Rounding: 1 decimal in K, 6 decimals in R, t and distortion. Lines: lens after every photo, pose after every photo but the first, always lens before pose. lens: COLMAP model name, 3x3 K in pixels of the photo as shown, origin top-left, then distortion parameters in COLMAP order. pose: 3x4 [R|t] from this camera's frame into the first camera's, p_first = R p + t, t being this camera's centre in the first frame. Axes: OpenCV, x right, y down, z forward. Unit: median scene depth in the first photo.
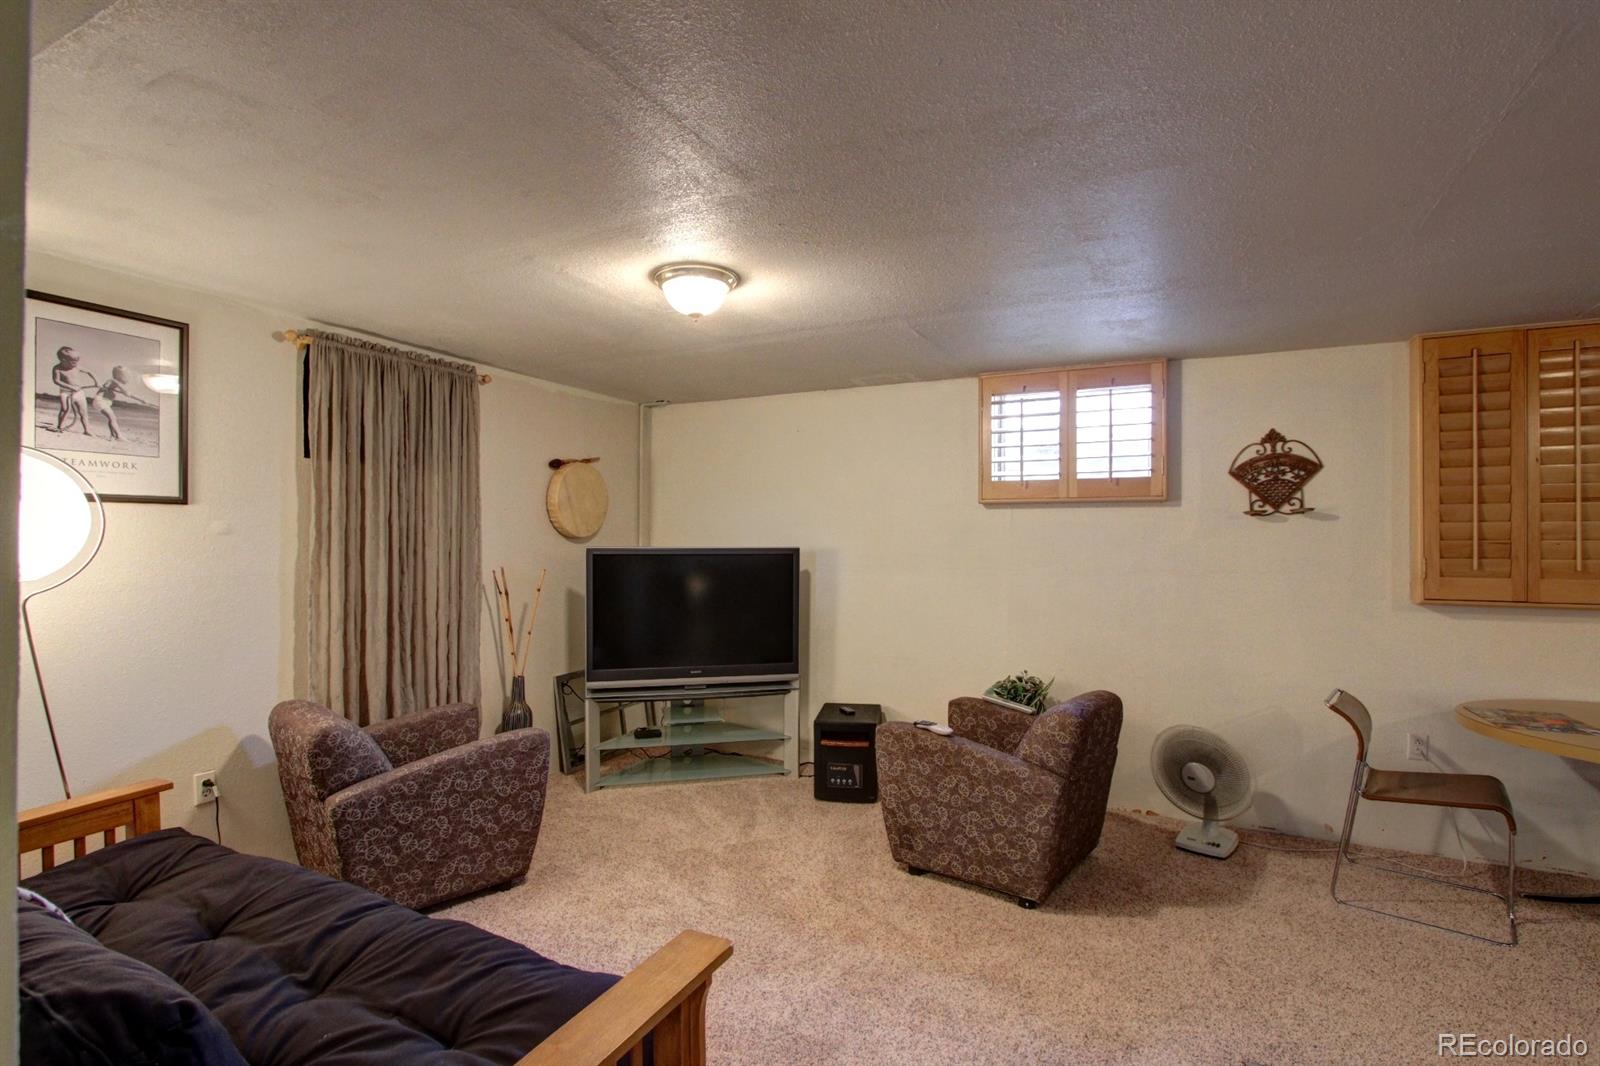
lens RADIAL K [[738.2, 0, 801.8], [0, 738.2, 541.4], [0, 0, 1]] dist [-0.016926, 0.000480]
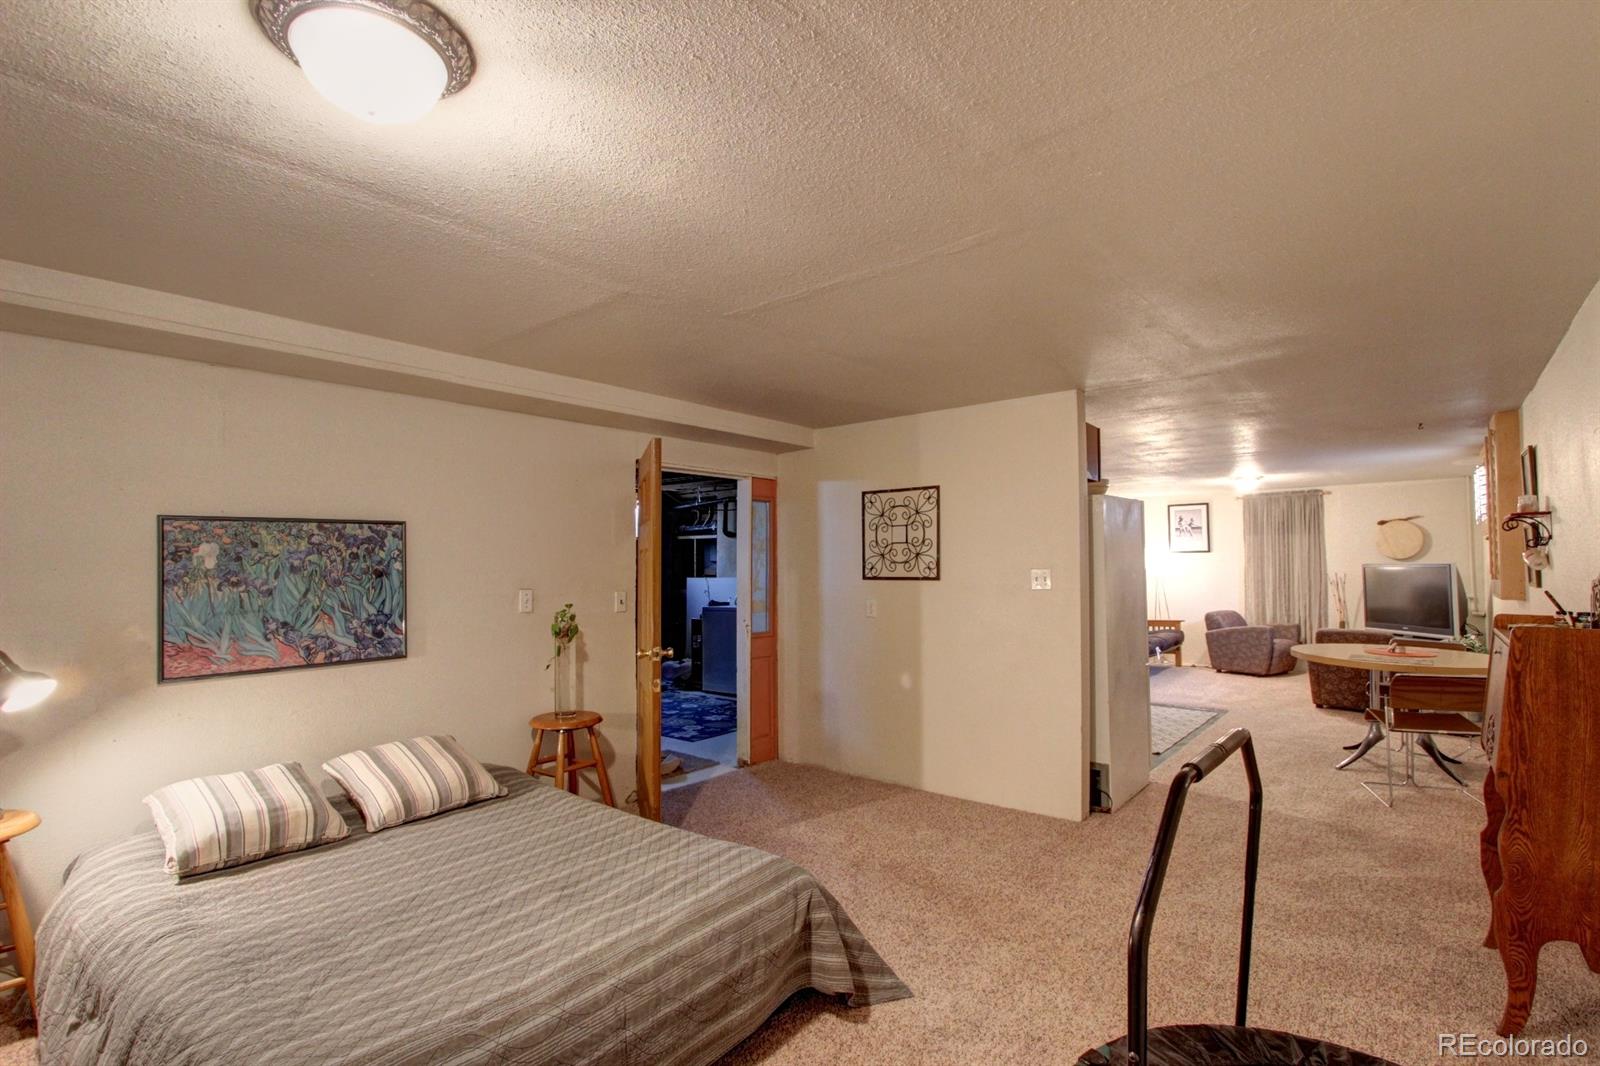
lens RADIAL K [[738.2, 0, 801.8], [0, 738.2, 541.4], [0, 0, 1]] dist [-0.016926, 0.000480]
pose [[-0.231330, -0.028304, -0.972464, 2.492424], [0.005291, 0.999525, -0.030350, -0.002959], [0.972861, -0.012166, -0.231070, -0.101757]]
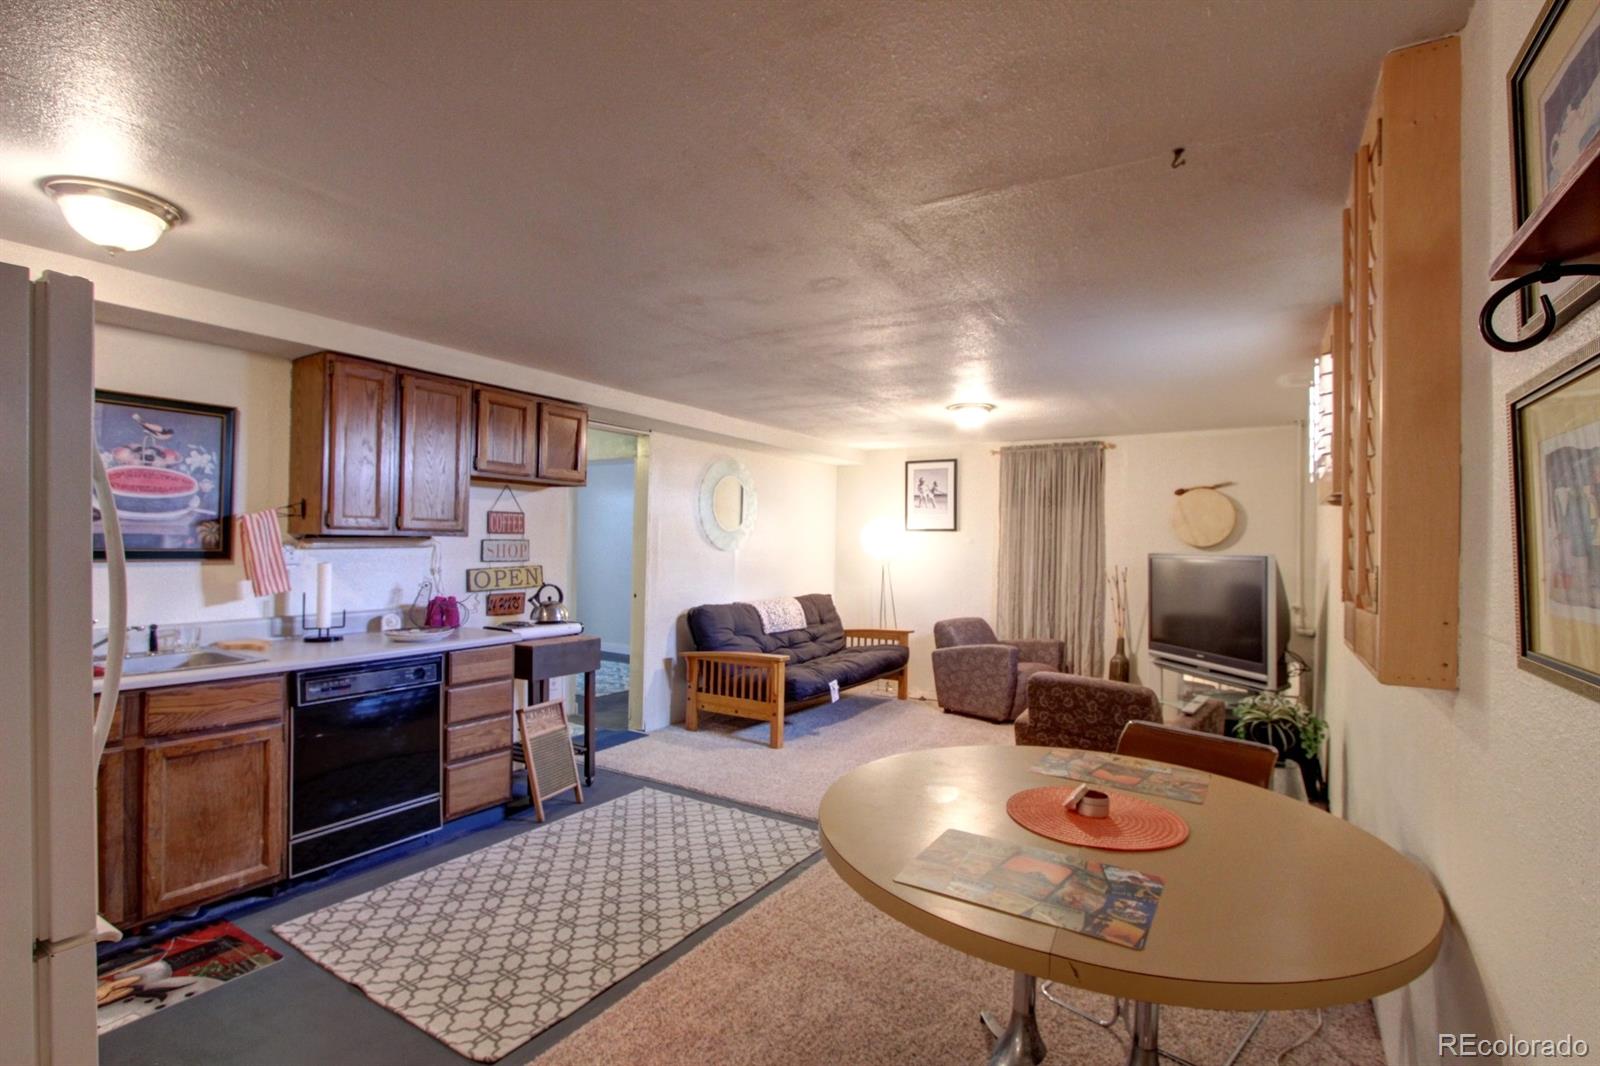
lens RADIAL K [[738.2, 0, 801.8], [0, 738.2, 541.4], [0, 0, 1]] dist [-0.016926, 0.000480]
pose [[-0.086304, -0.005479, -0.996254, 1.340542], [-0.016827, 0.999850, -0.004041, 0.002390], [0.996127, 0.016415, -0.086383, 0.543516]]
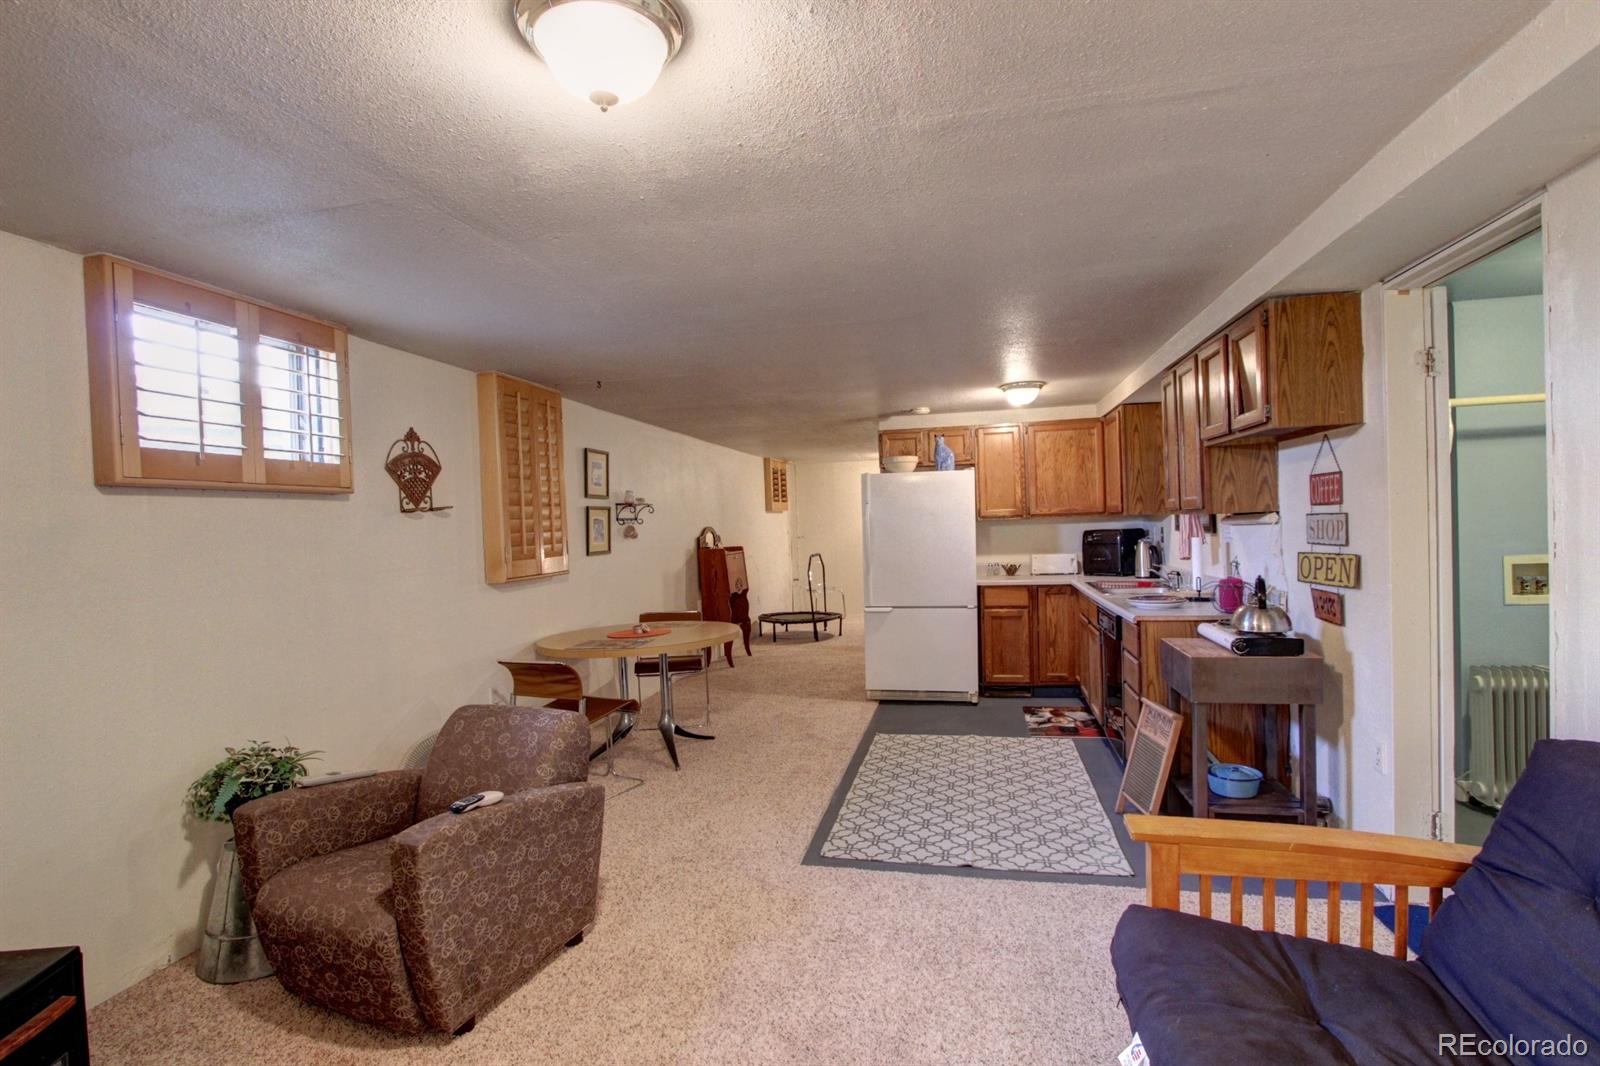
lens RADIAL K [[775.7, 0, 800.0], [0, 775.7, 533.0], [0, 0, 1]] dist [-0.017677, 0.000031]
pose [[-0.255430, -0.009061, 0.966785, -0.533892], [0.031762, 0.999338, 0.017758, -0.009012], [-0.966306, 0.035243, -0.254973, 0.758990]]
